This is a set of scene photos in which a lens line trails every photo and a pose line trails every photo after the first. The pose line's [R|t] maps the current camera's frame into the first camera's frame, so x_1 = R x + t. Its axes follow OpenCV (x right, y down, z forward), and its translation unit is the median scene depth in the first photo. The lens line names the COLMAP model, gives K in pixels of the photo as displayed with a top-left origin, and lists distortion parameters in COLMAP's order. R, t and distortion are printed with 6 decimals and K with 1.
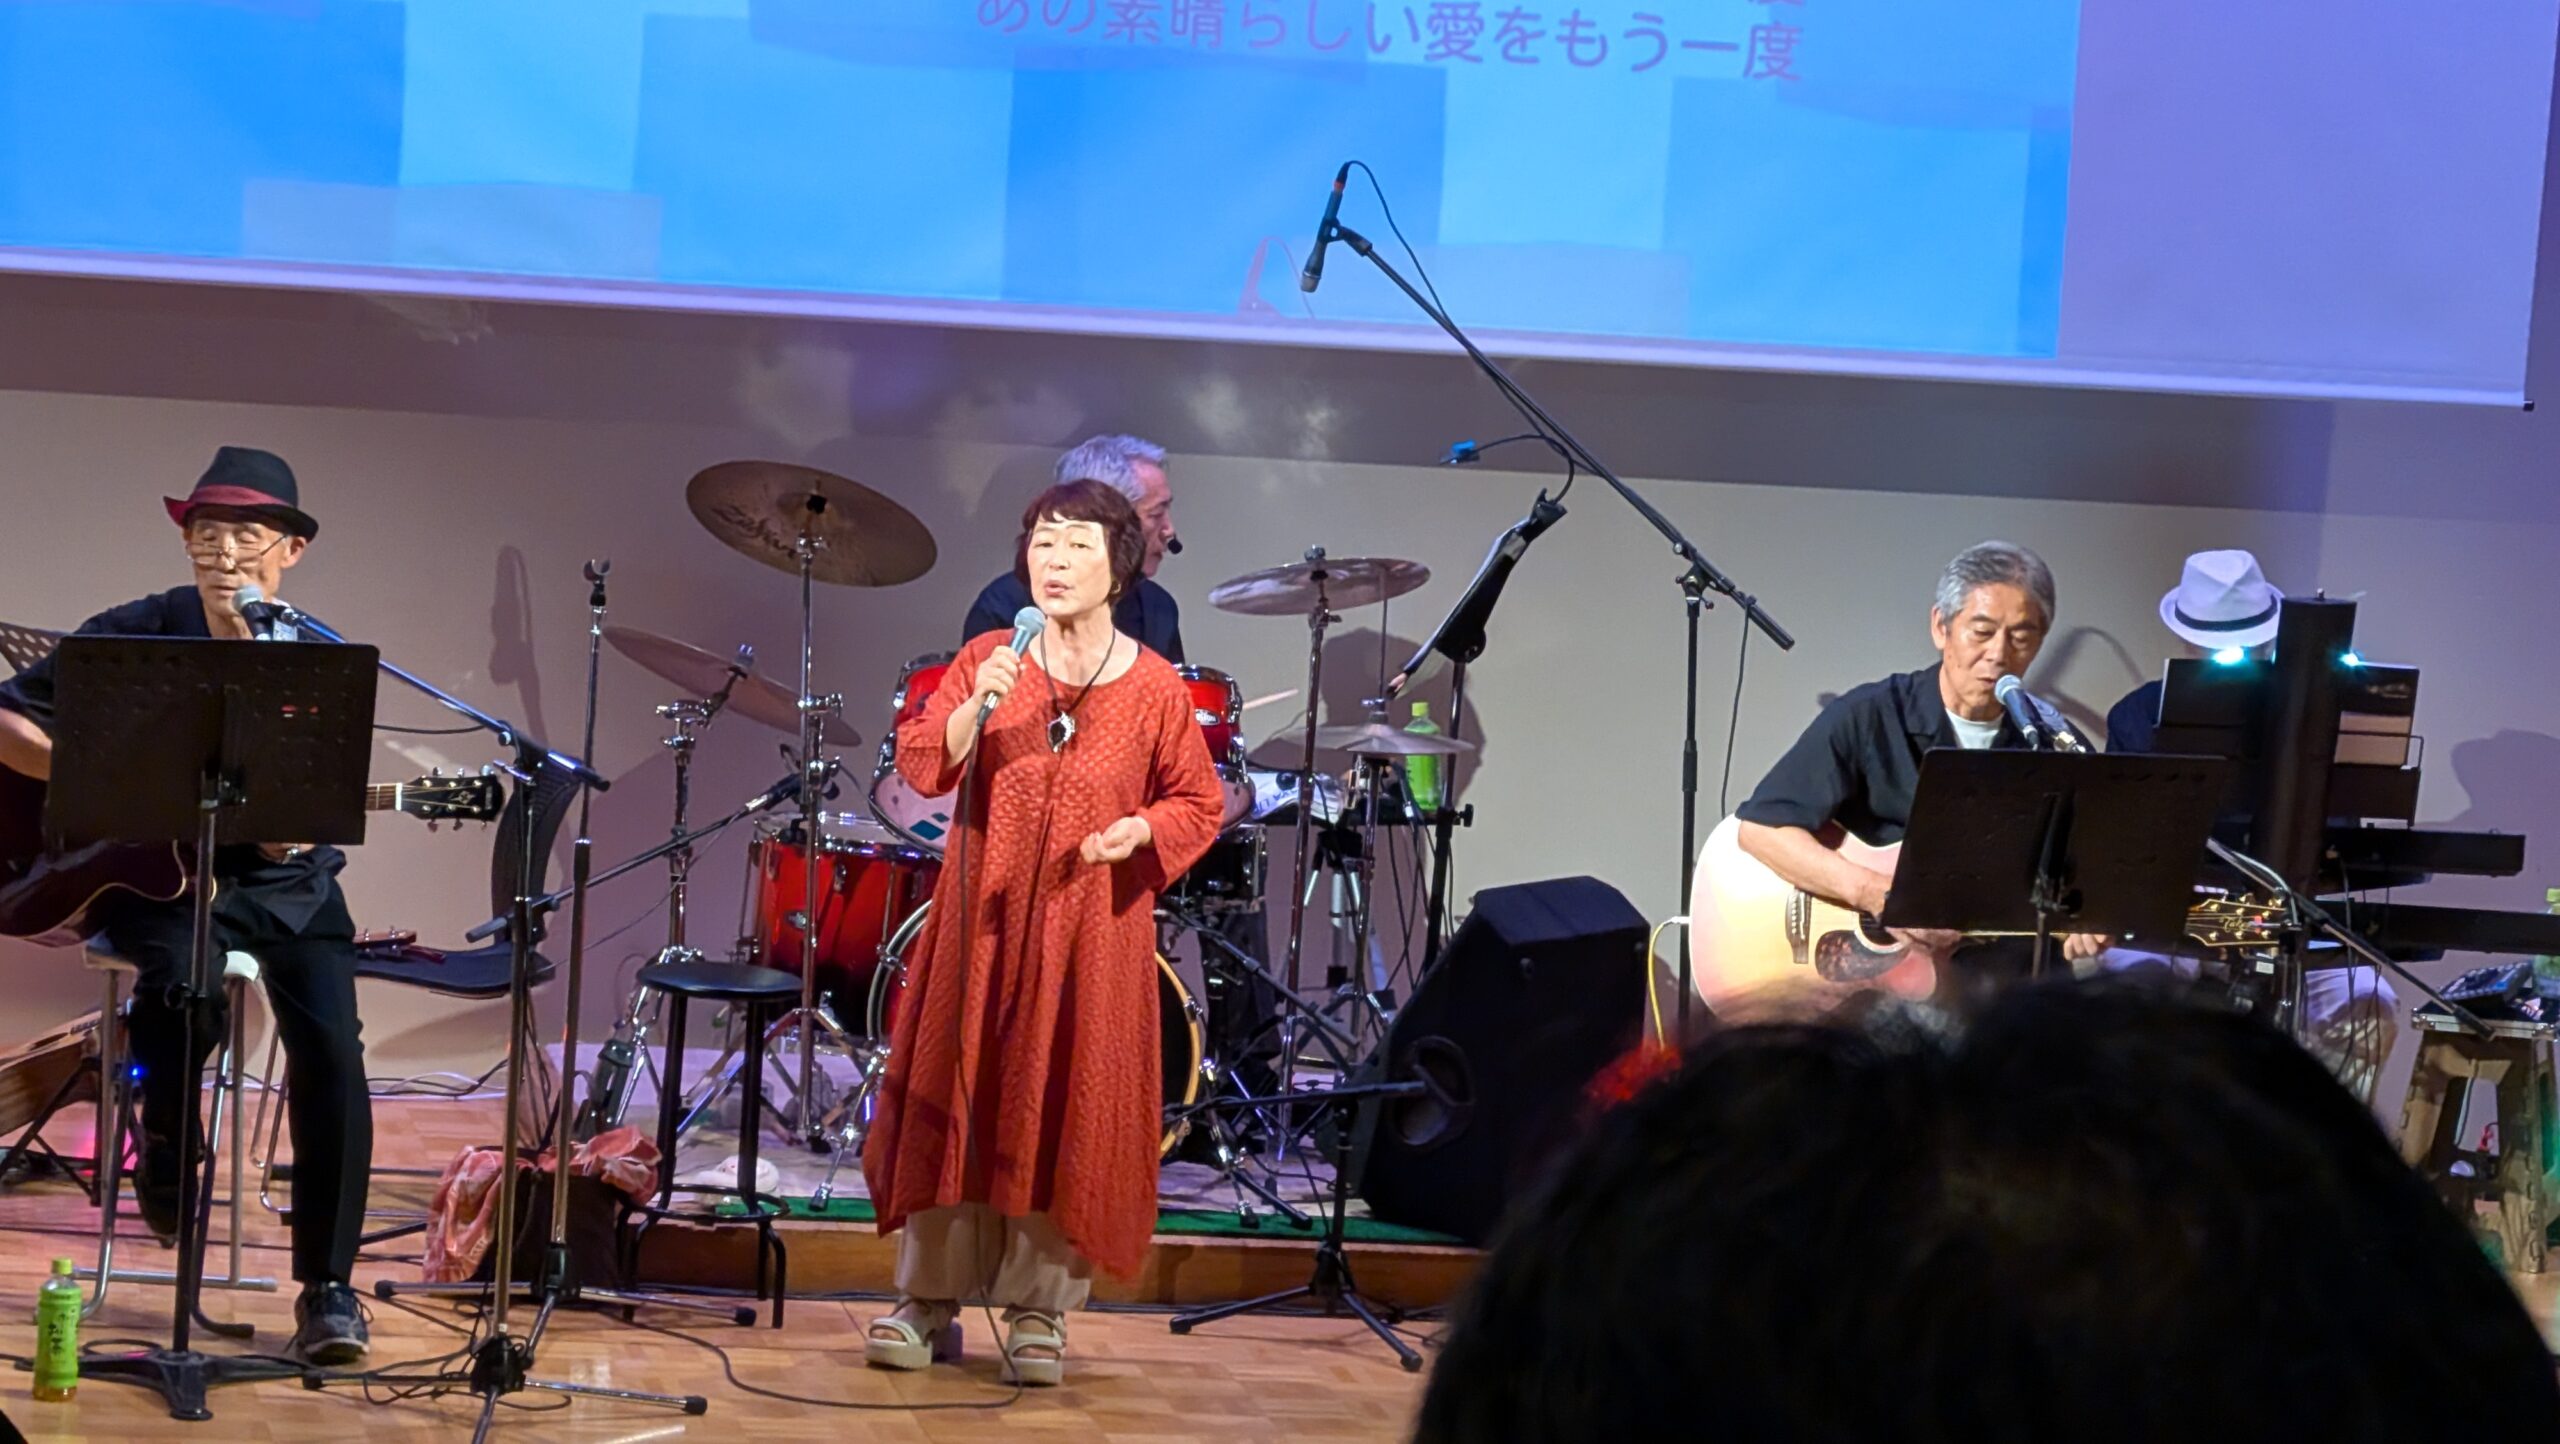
lens RADIAL K [[8607.3, 0, 1297.3], [0, 8607.3, 713.1], [0, 0, 1]] dist [0.136538, 0.000000]
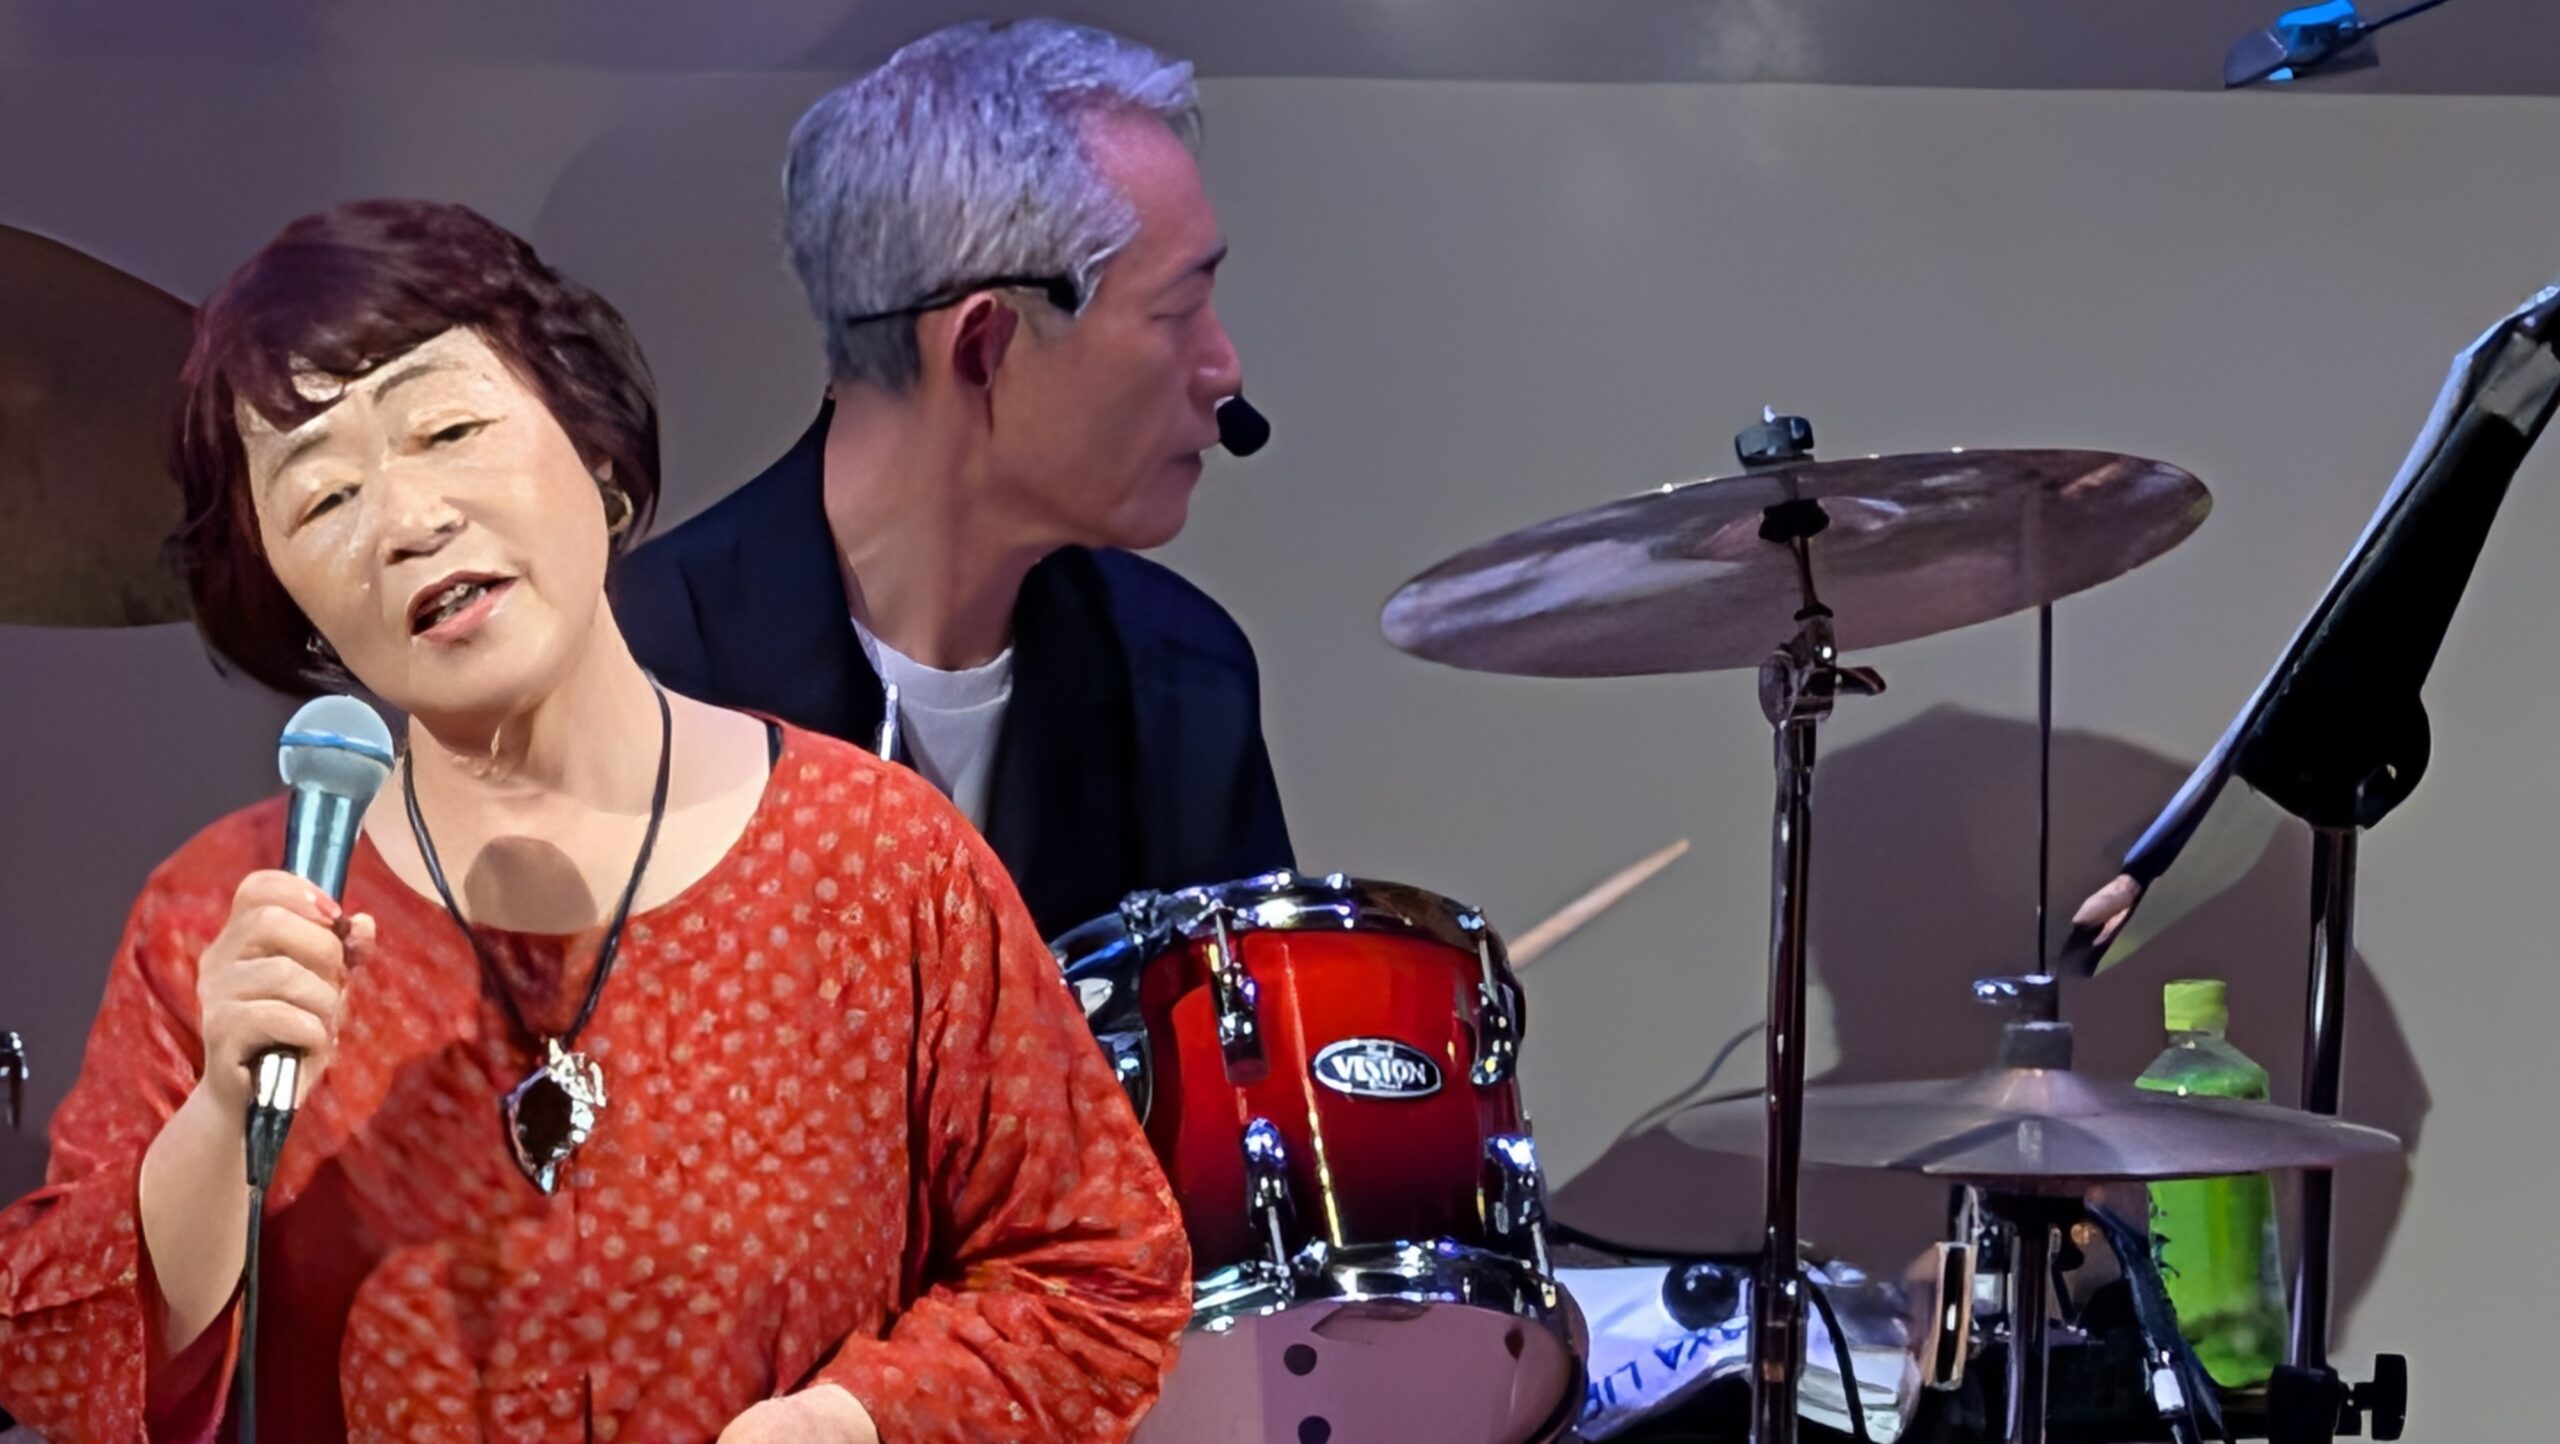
lens RADIAL K [[8607.3, 0, 1277.8], [0, 8607.3, 718.7], [0, 0, 1]] dist [0.136538, 0.000000]
pose [[0.997628, -0.038543, -0.057032, 0.001576], [0.037792, 0.999185, -0.014176, -0.006678], [0.057532, 0.011987, 0.998272, 0.733478]]
